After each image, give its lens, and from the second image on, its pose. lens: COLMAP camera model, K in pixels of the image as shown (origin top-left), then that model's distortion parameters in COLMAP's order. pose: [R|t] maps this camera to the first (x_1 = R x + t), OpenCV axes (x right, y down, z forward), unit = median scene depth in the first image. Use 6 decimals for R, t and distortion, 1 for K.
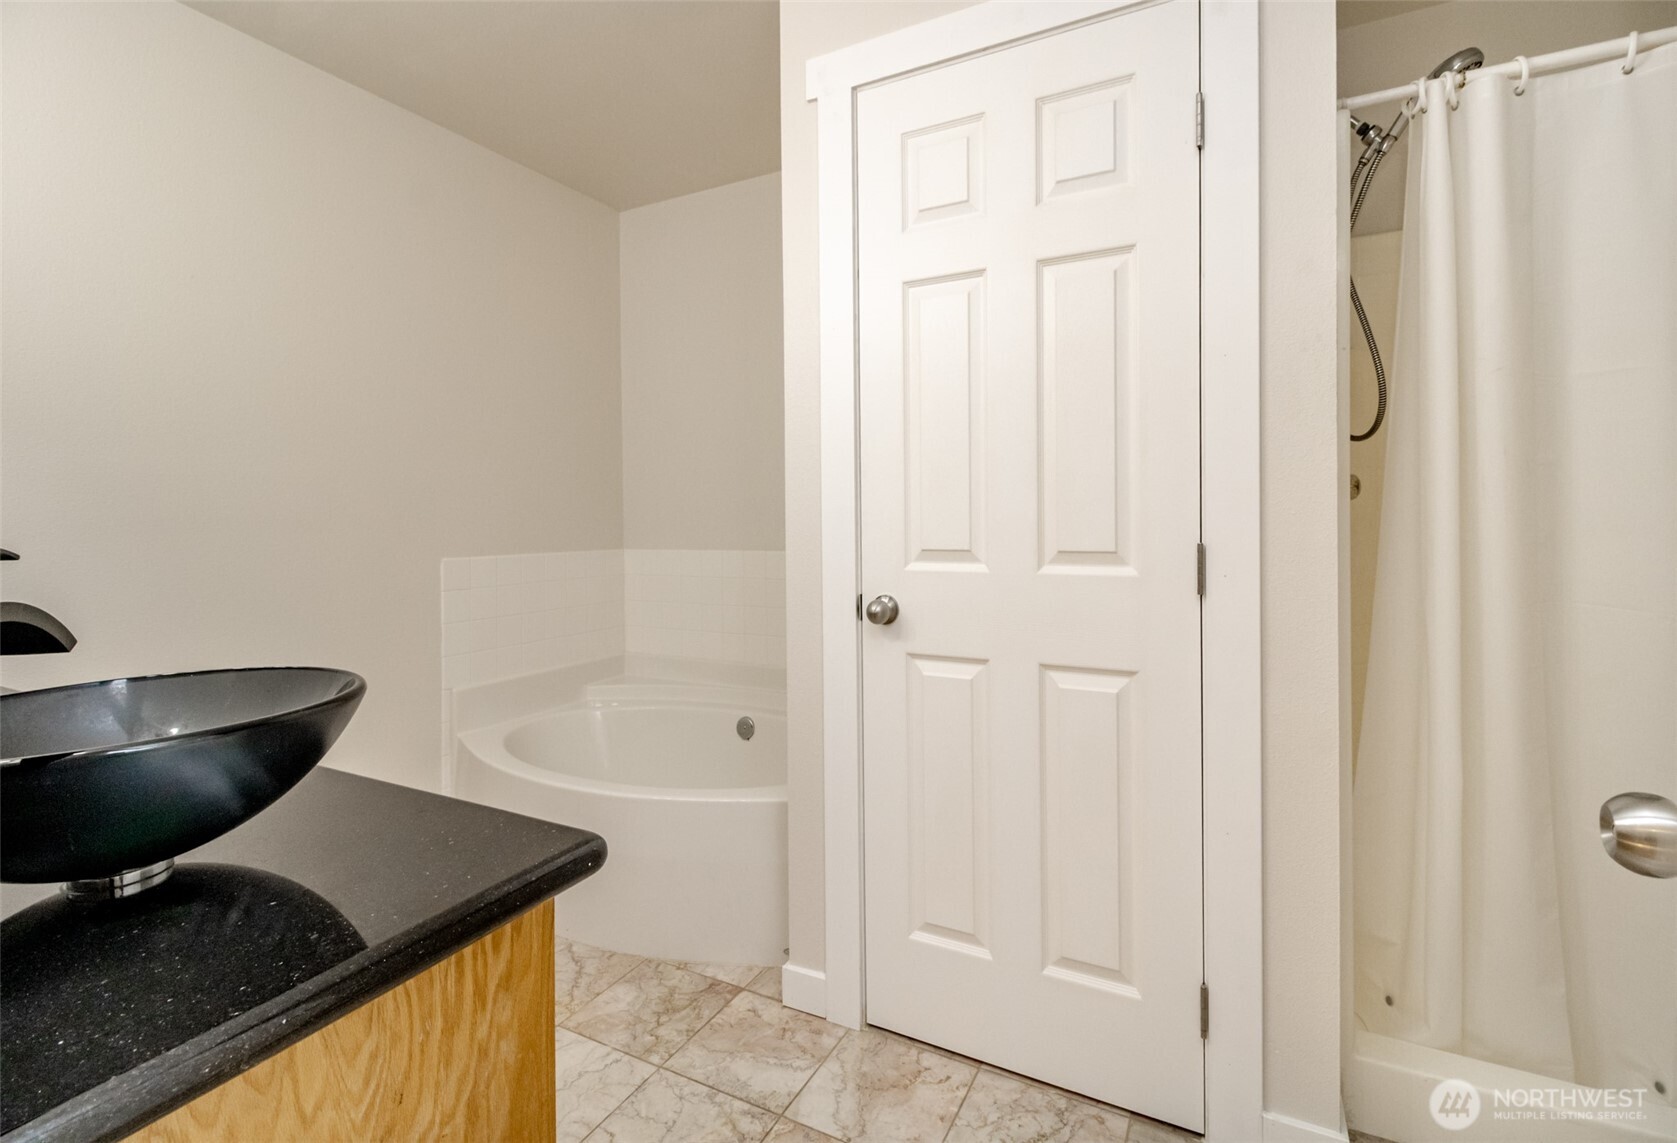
lens RADIAL K [[774.9, 0, 861.1], [0, 774.9, 526.6], [0, 0, 1]] dist [0.005188, 0.000072]
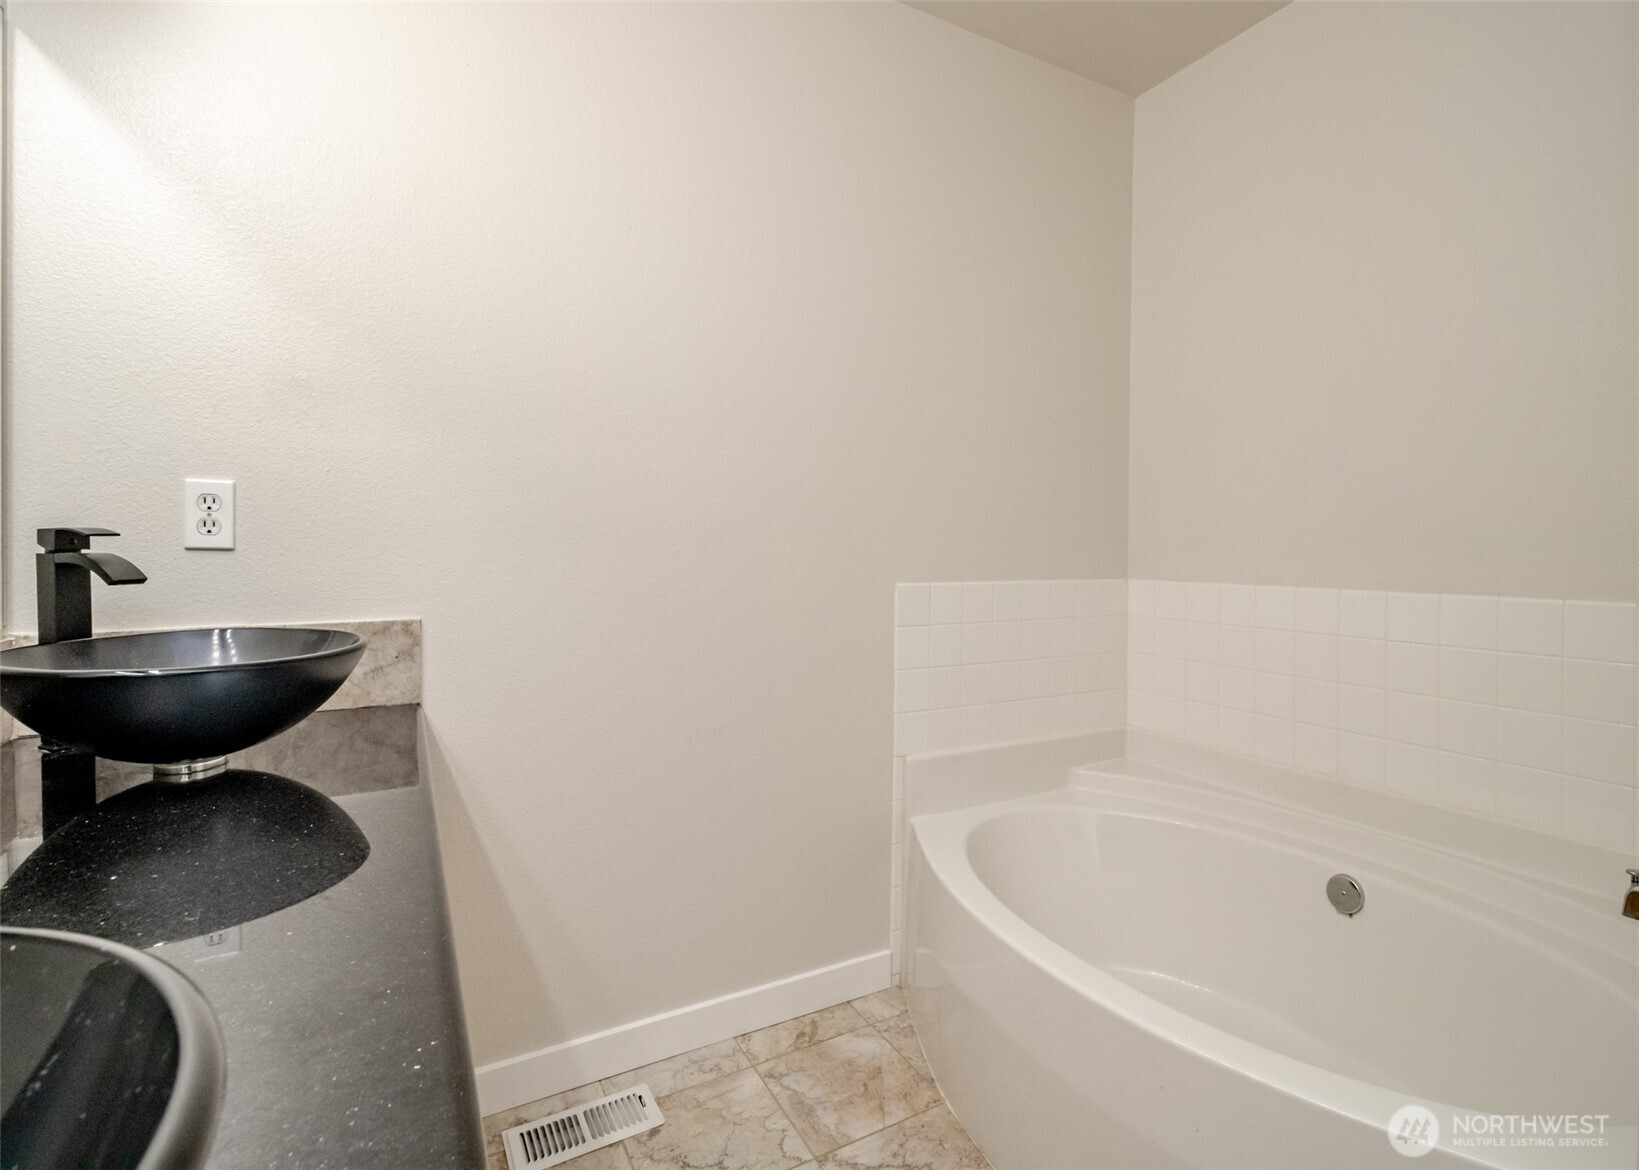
lens RADIAL K [[808.4, 0, 856.4], [0, 808.4, 547.3], [0, 0, 1]] dist [-0.005446, -0.001009]
pose [[0.839551, 0.016225, -0.543039, -0.201295], [-0.021607, 0.999760, -0.003533, 0.013716], [0.542852, 0.014700, 0.839700, 0.434572]]
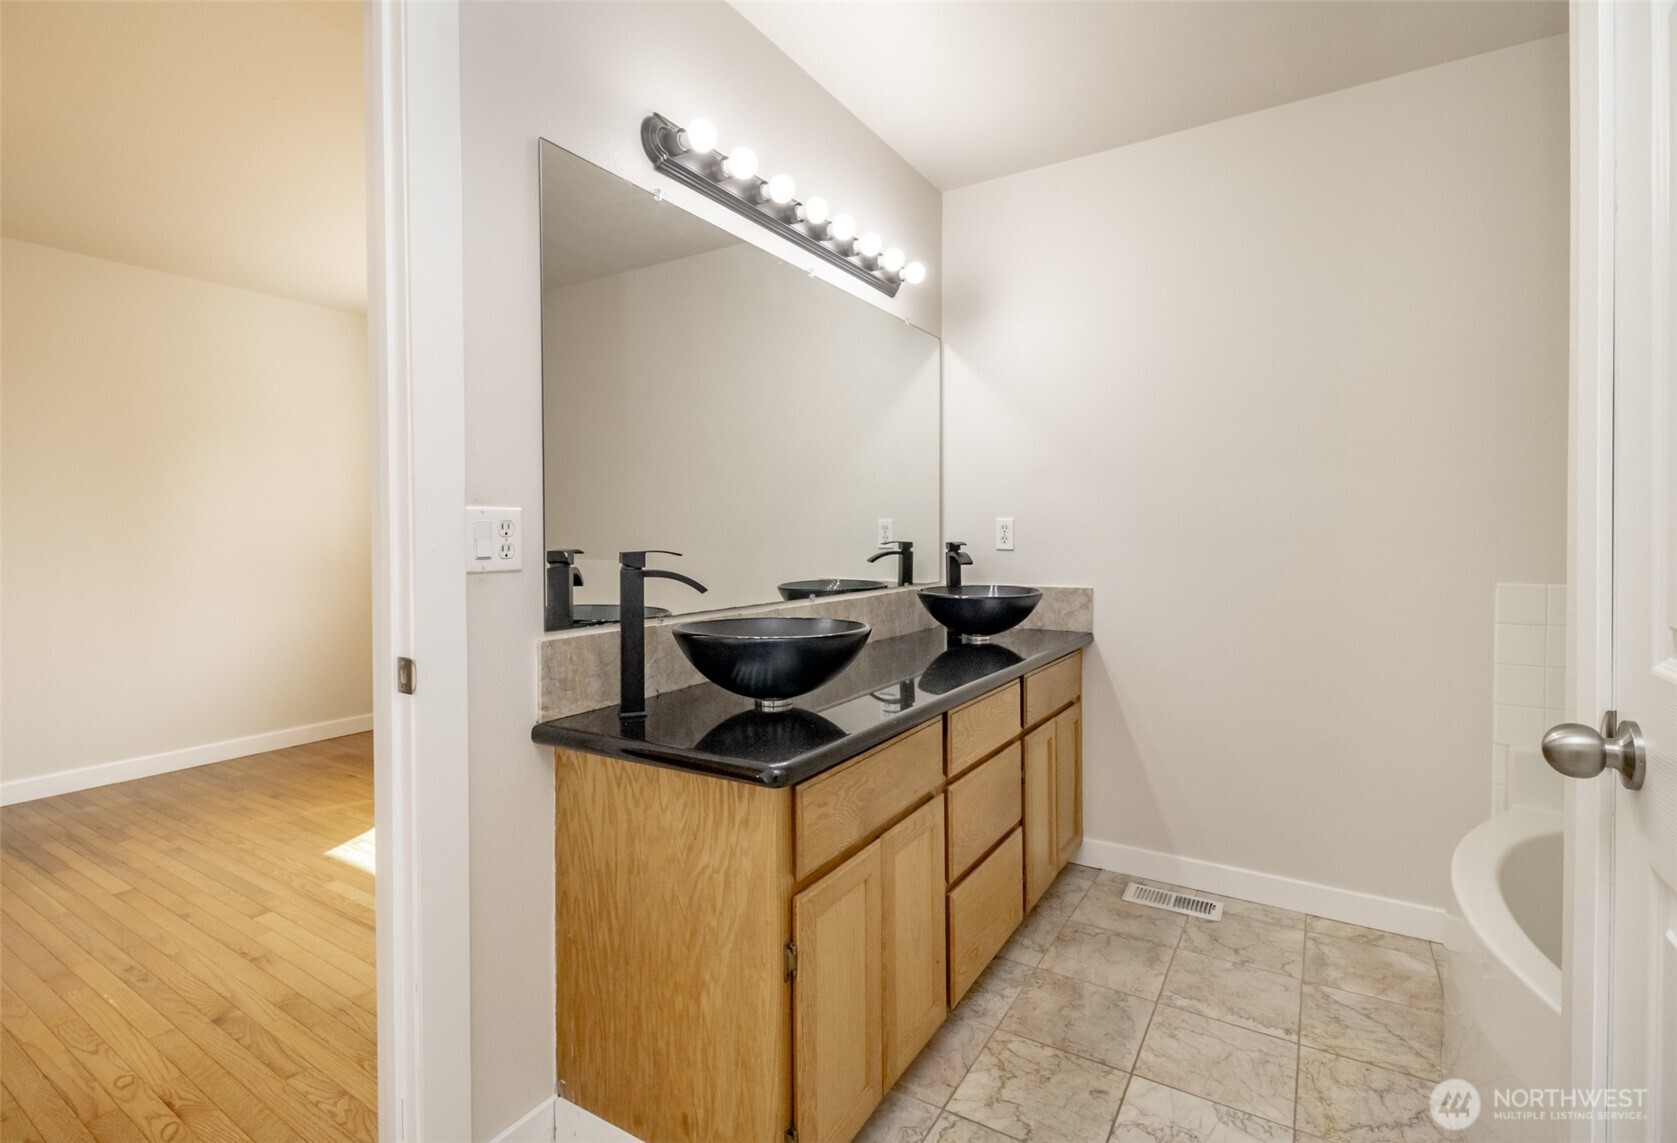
lens RADIAL K [[774.9, 0, 838.8], [0, 774.9, 559.2], [0, 0, 1]] dist [0.005188, 0.000072]
pose [[-0.078406, 0.038066, -0.996195, 0.439079], [-0.008919, 0.999204, 0.038883, -0.011953], [0.996882, 0.011933, -0.078004, 0.514933]]
